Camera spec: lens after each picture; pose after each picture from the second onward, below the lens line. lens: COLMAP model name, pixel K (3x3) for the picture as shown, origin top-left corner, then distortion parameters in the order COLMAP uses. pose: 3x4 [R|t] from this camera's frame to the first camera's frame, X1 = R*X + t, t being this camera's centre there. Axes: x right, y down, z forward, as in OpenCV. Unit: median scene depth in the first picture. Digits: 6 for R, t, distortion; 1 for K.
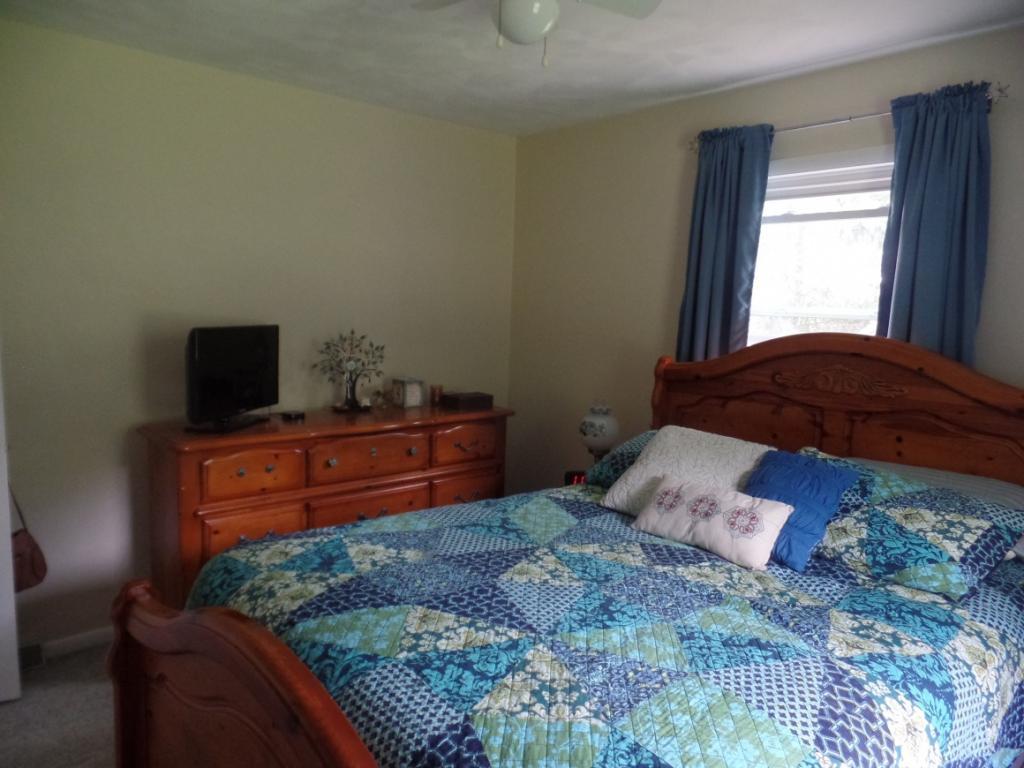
lens RADIAL K [[722.0, 0, 514.9], [0, 722.0, 384.4], [0, 0, 1]] dist [0.019043, 0.001655]
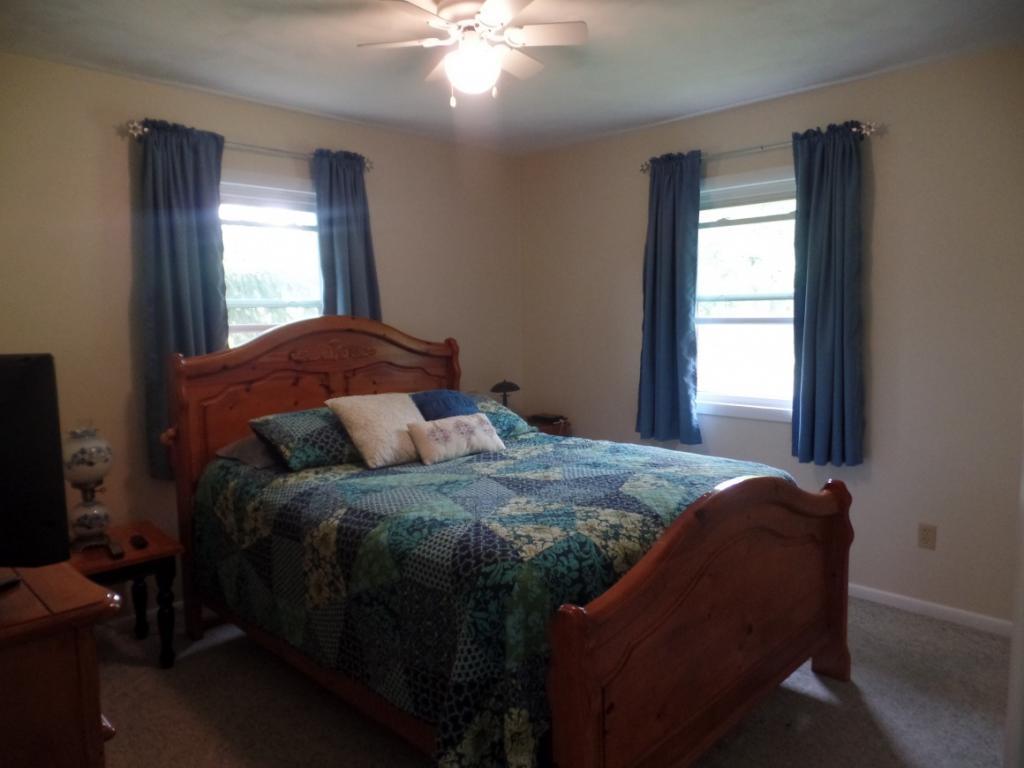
lens RADIAL K [[722.0, 0, 515.5], [0, 722.0, 385.6], [0, 0, 1]] dist [0.019043, 0.001655]
pose [[-0.065057, -0.133131, 0.988961, -0.957199], [0.131749, 0.981239, 0.140758, -0.089821], [-0.989146, 0.139452, -0.046297, 0.755372]]
